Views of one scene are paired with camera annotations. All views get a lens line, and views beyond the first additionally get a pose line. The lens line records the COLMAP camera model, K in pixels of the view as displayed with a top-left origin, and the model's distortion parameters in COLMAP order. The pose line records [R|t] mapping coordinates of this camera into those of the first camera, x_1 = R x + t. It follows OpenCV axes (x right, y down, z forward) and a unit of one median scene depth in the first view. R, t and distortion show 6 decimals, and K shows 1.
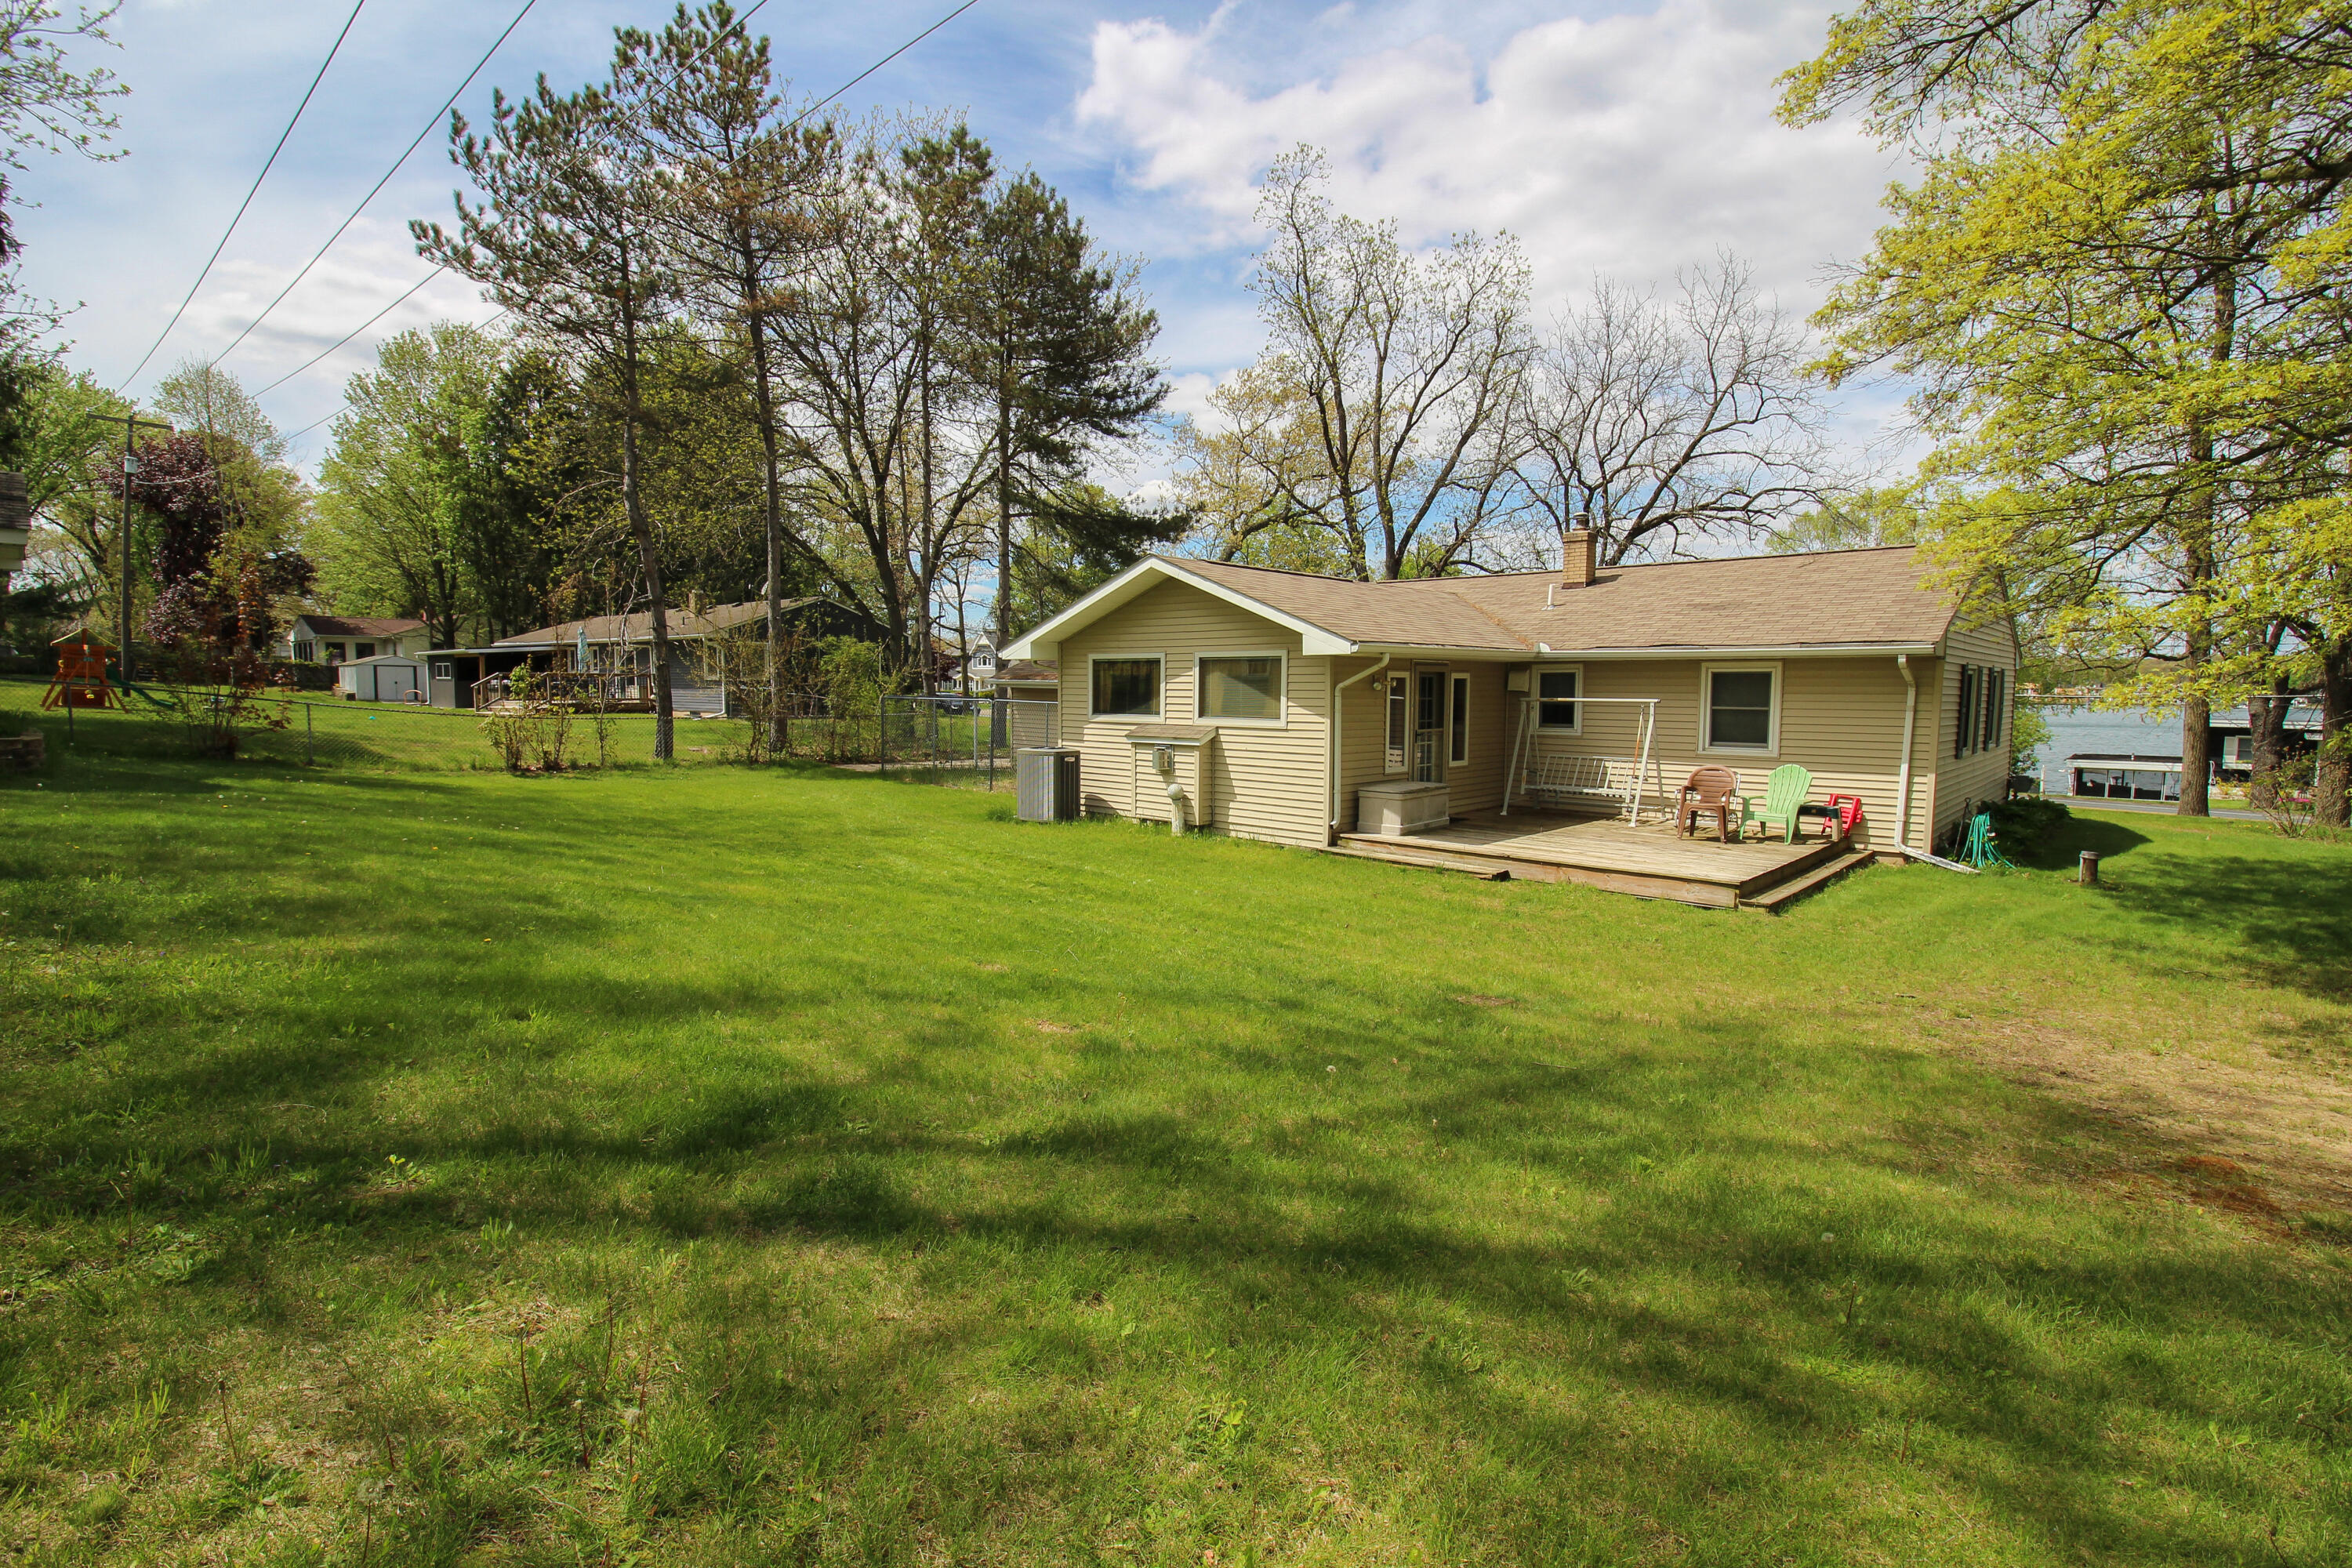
lens RADIAL K [[1093.7, 0, 1184.0], [0, 1093.7, 781.3], [0, 0, 1]] dist [-0.004055, -0.004815]
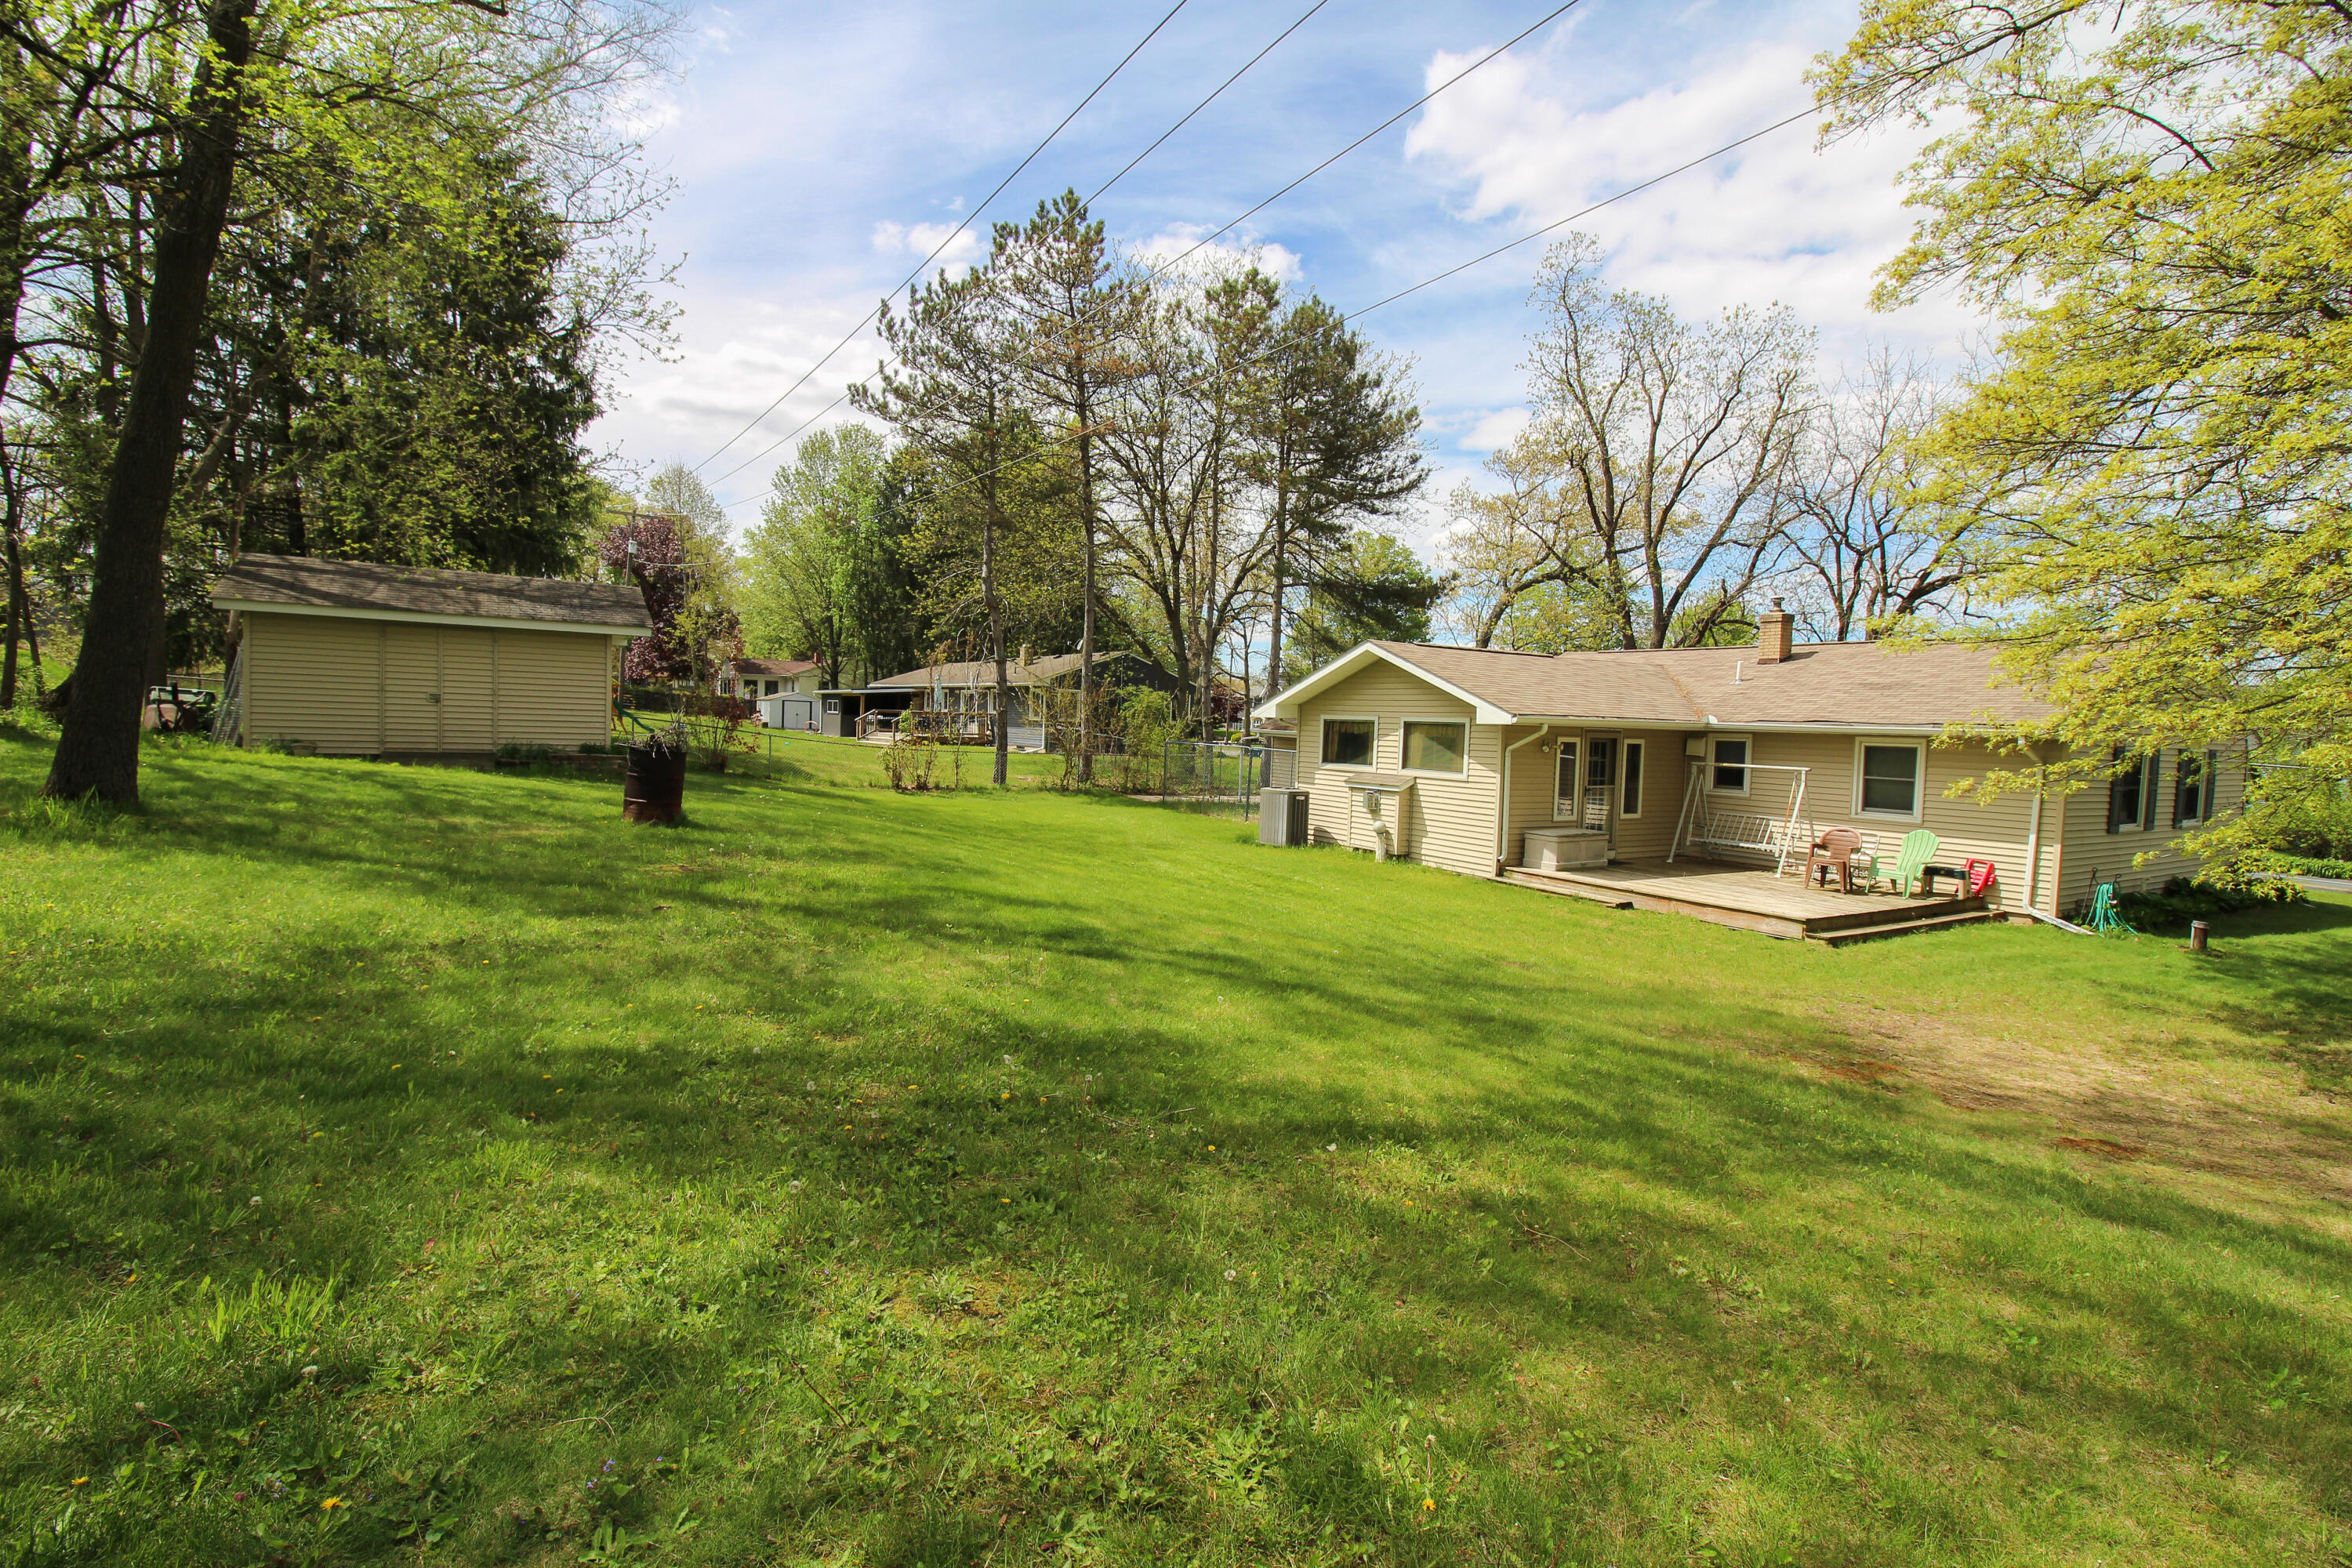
lens RADIAL K [[1093.7, 0, 1182.2], [0, 1093.7, 787.3], [0, 0, 1]] dist [-0.004055, -0.004815]
pose [[0.964079, 0.040986, -0.262433, 0.070757], [-0.049162, 0.998486, -0.024662, 0.004029], [0.261025, 0.036678, 0.964635, -0.192064]]
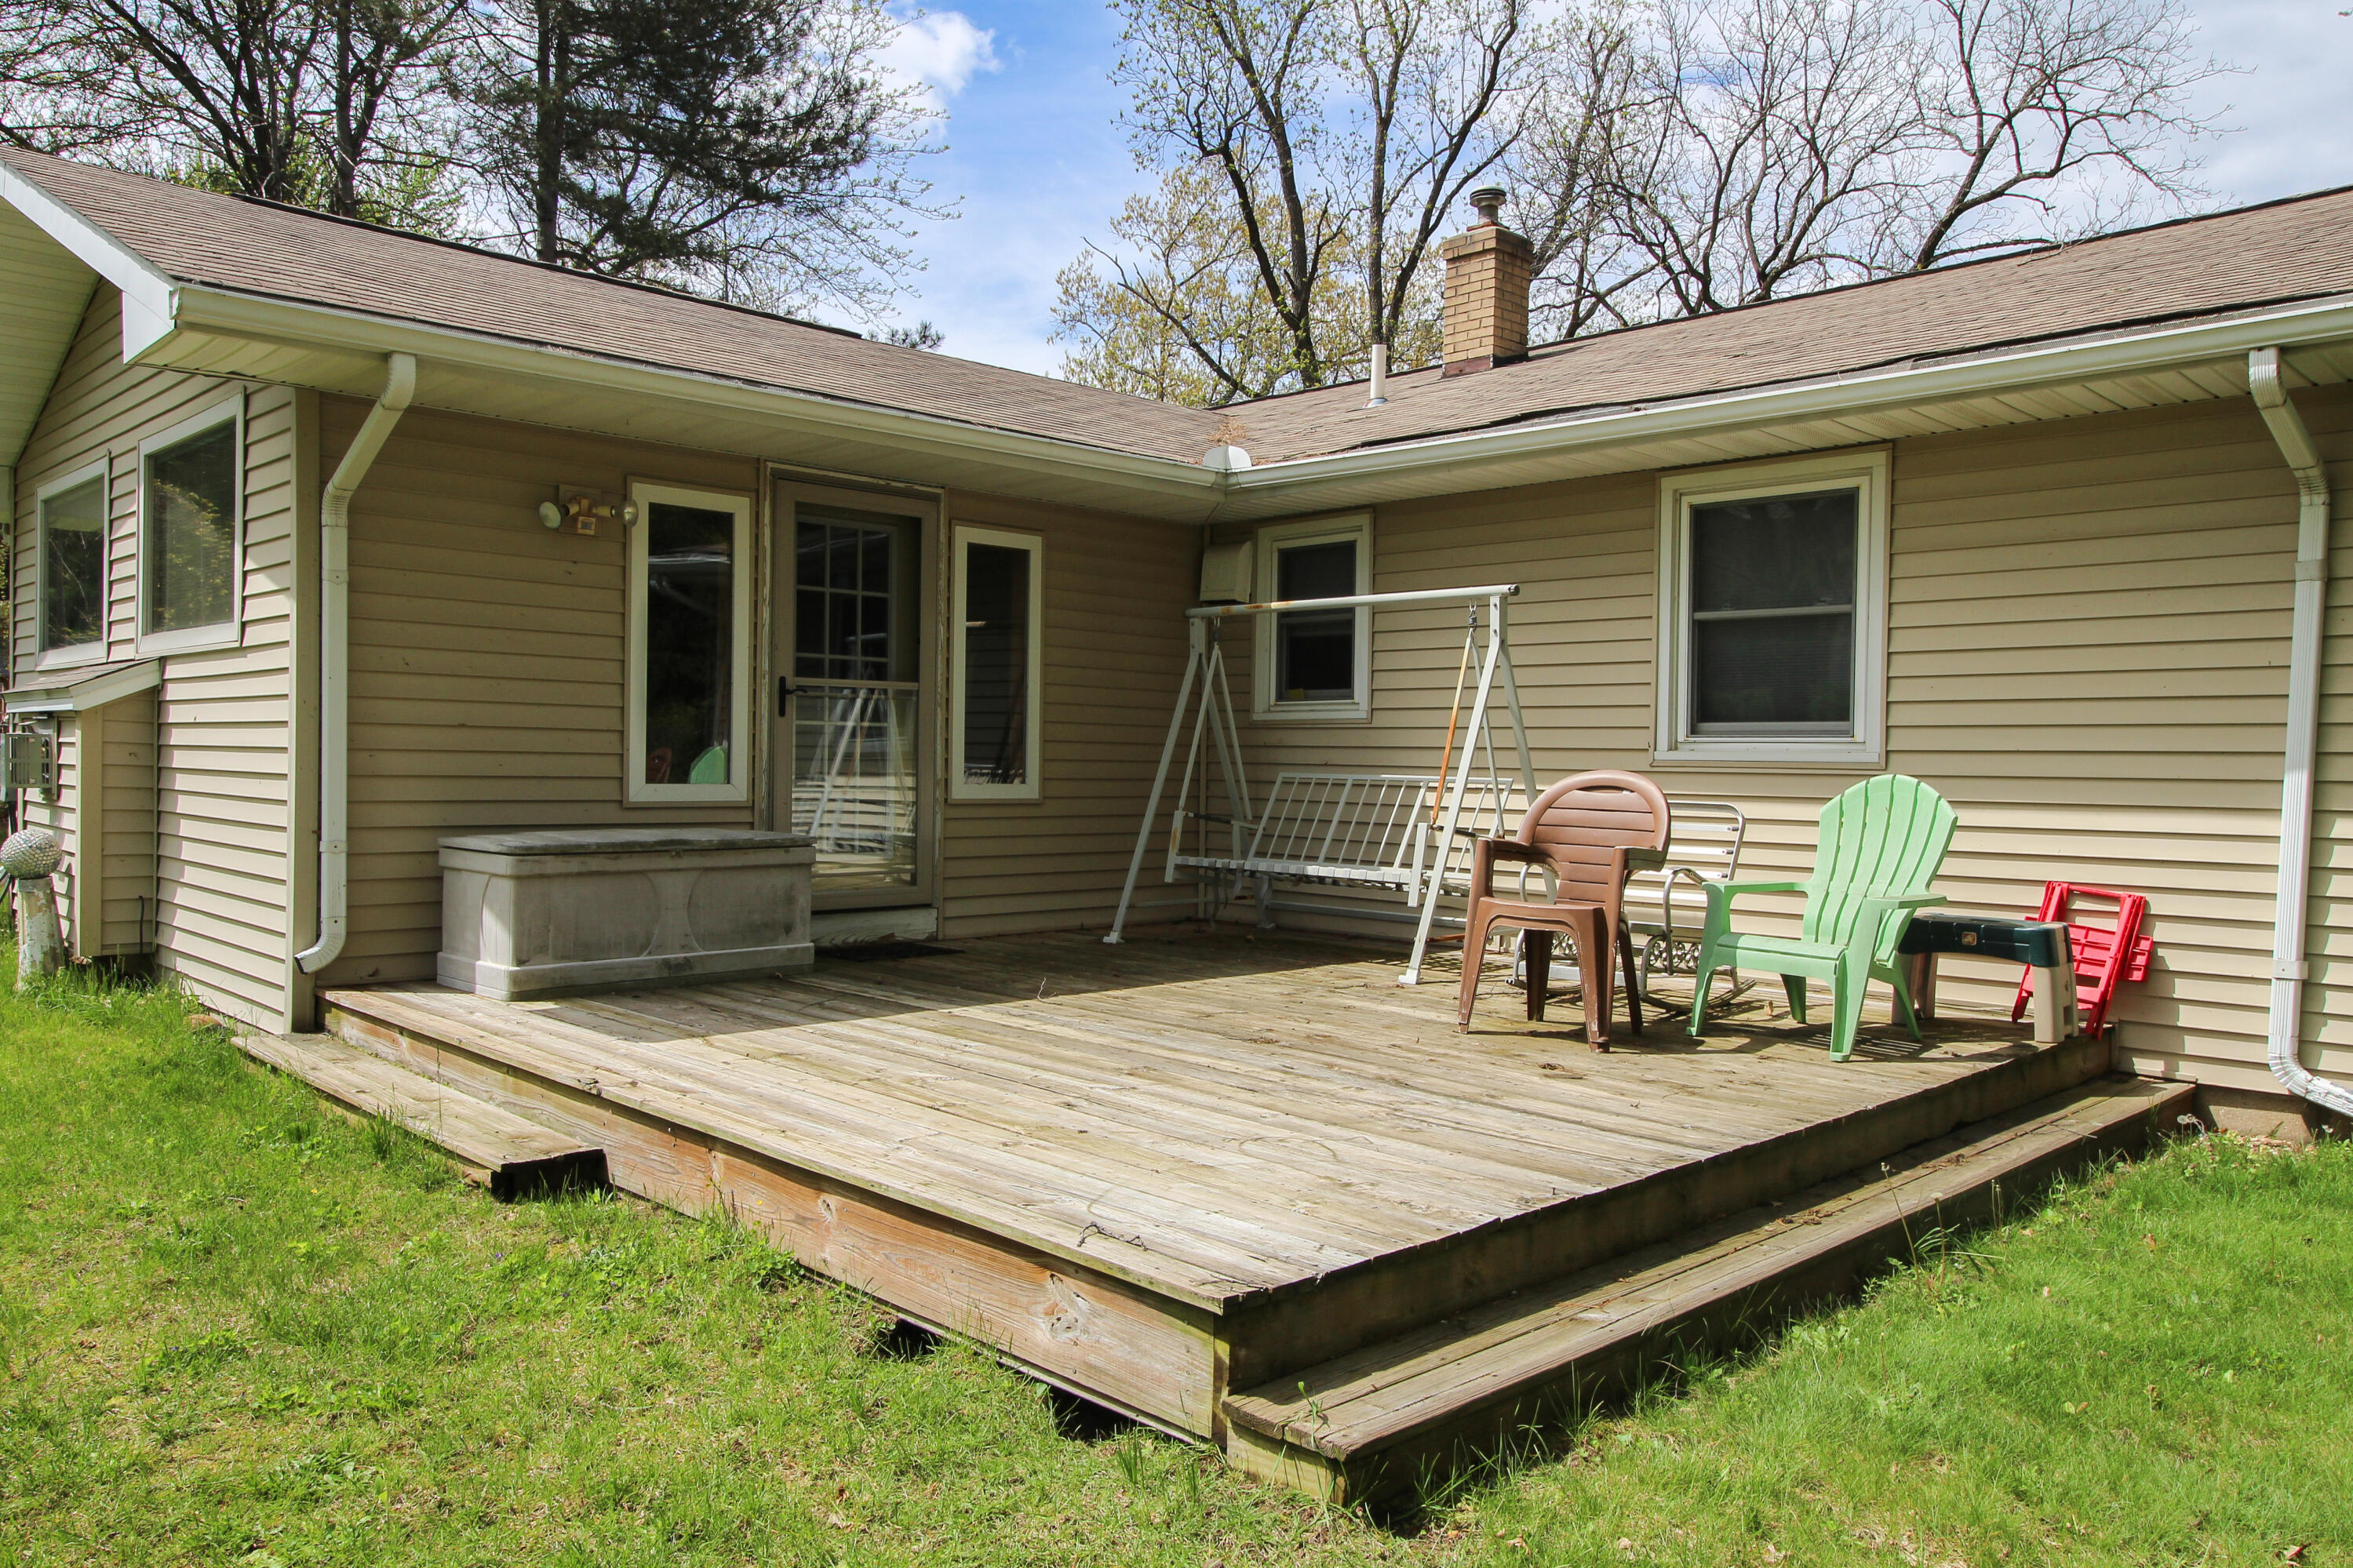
lens RADIAL K [[1679.2, 0, 1180.3], [0, 1679.2, 790.2], [0, 0, 1]] dist [0.004098, -0.001191]
pose [[0.998610, 0.012272, -0.051251, 0.253435], [-0.015729, 0.997588, -0.067608, 0.013918], [0.050298, 0.068320, 0.996395, 0.355601]]
